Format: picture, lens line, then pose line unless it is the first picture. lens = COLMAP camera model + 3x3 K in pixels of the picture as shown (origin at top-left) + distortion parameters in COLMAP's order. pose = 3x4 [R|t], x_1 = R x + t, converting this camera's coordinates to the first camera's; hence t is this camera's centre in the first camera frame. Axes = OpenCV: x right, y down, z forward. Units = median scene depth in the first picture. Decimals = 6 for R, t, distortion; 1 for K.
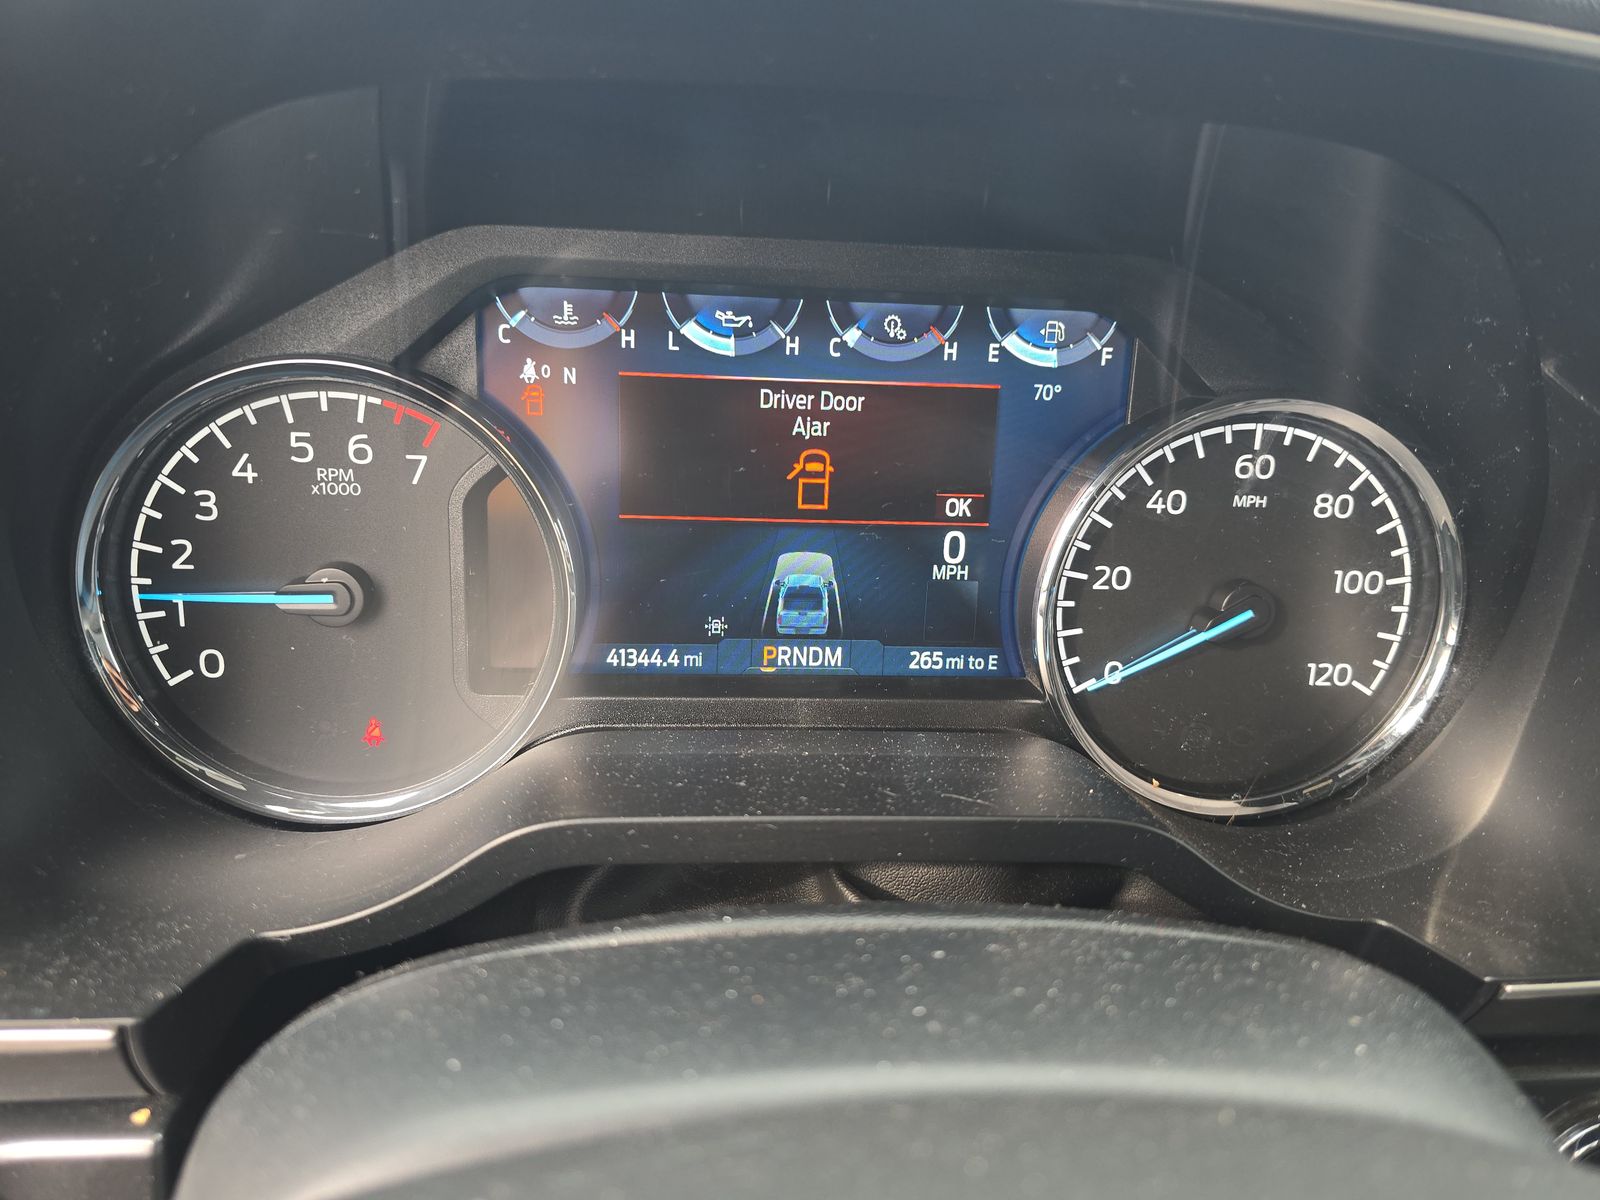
lens RADIAL K [[1058.0, 0, 807.0], [0, 1058.0, 596.4], [0, 0, 1]] dist [0.005171, -0.003447]
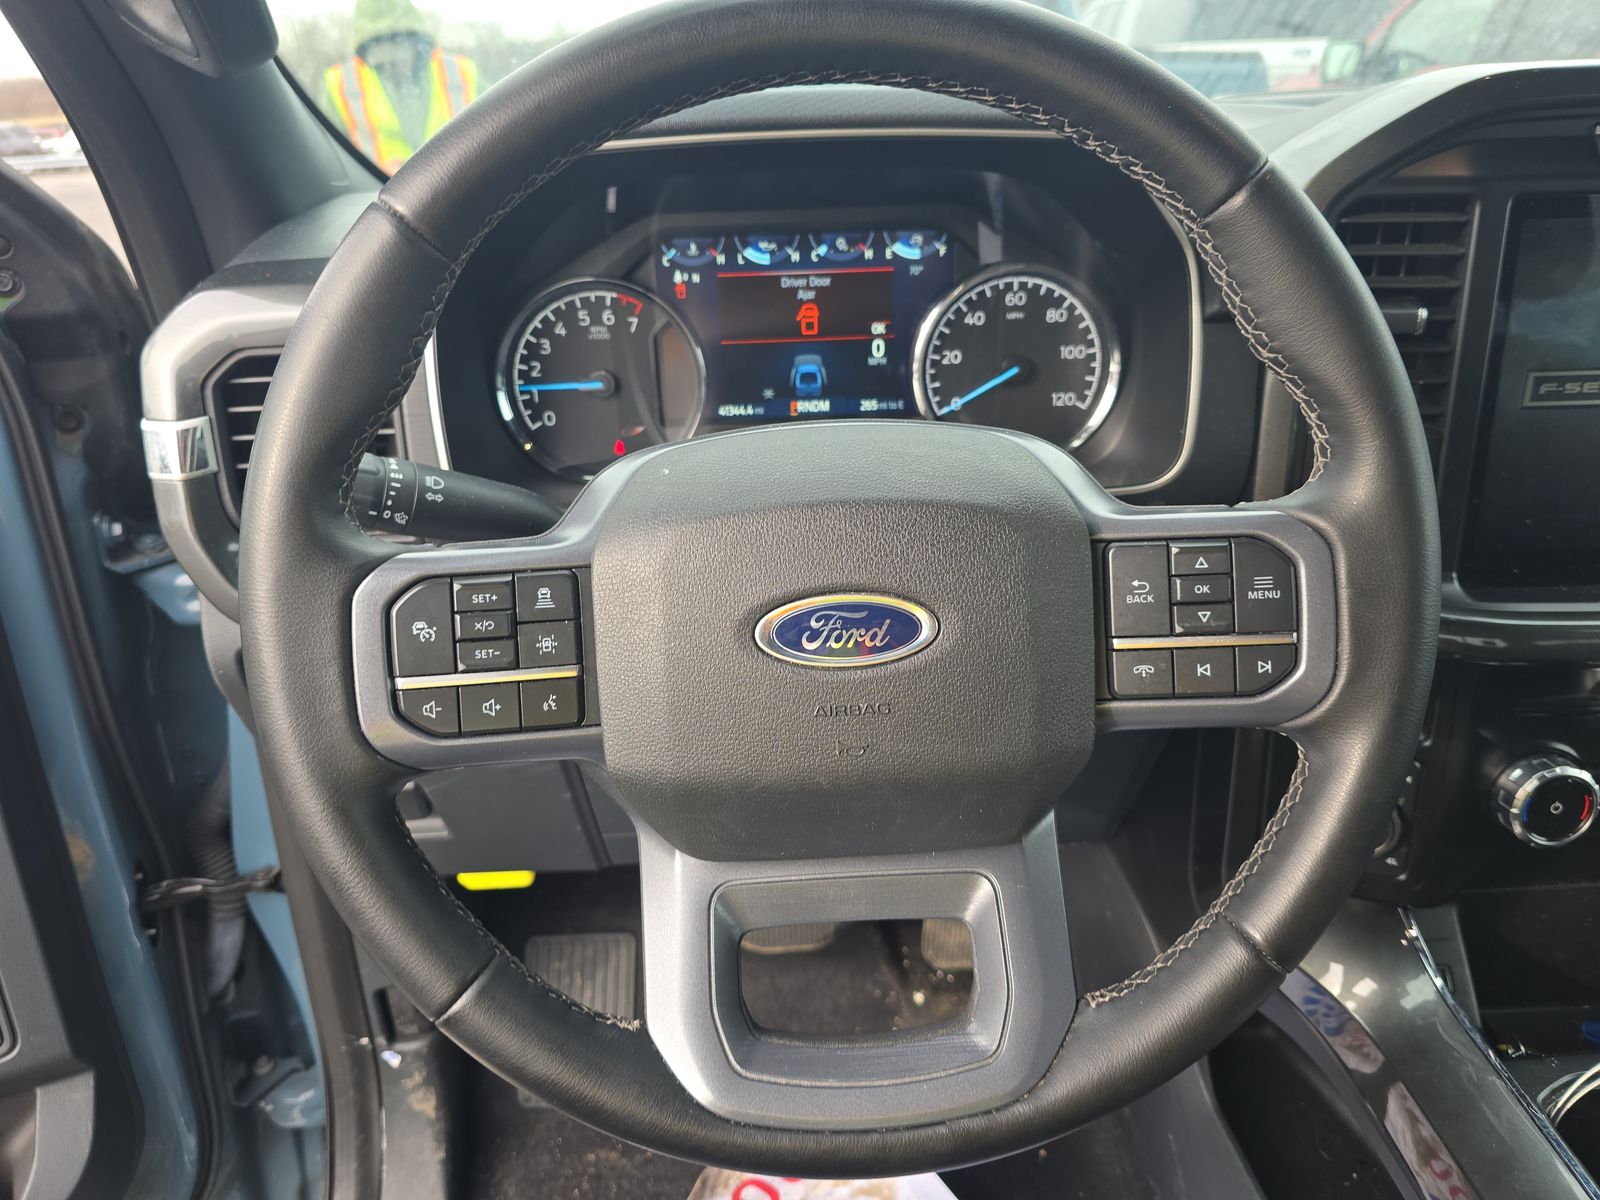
lens RADIAL K [[1058.0, 0, 795.0], [0, 1058.0, 606.5], [0, 0, 1]] dist [0.005171, -0.003447]
pose [[0.995156, -0.045240, -0.087282, 0.140718], [0.052917, 0.994736, 0.087745, 0.284163], [0.082853, -0.091939, 0.992312, -1.211539]]
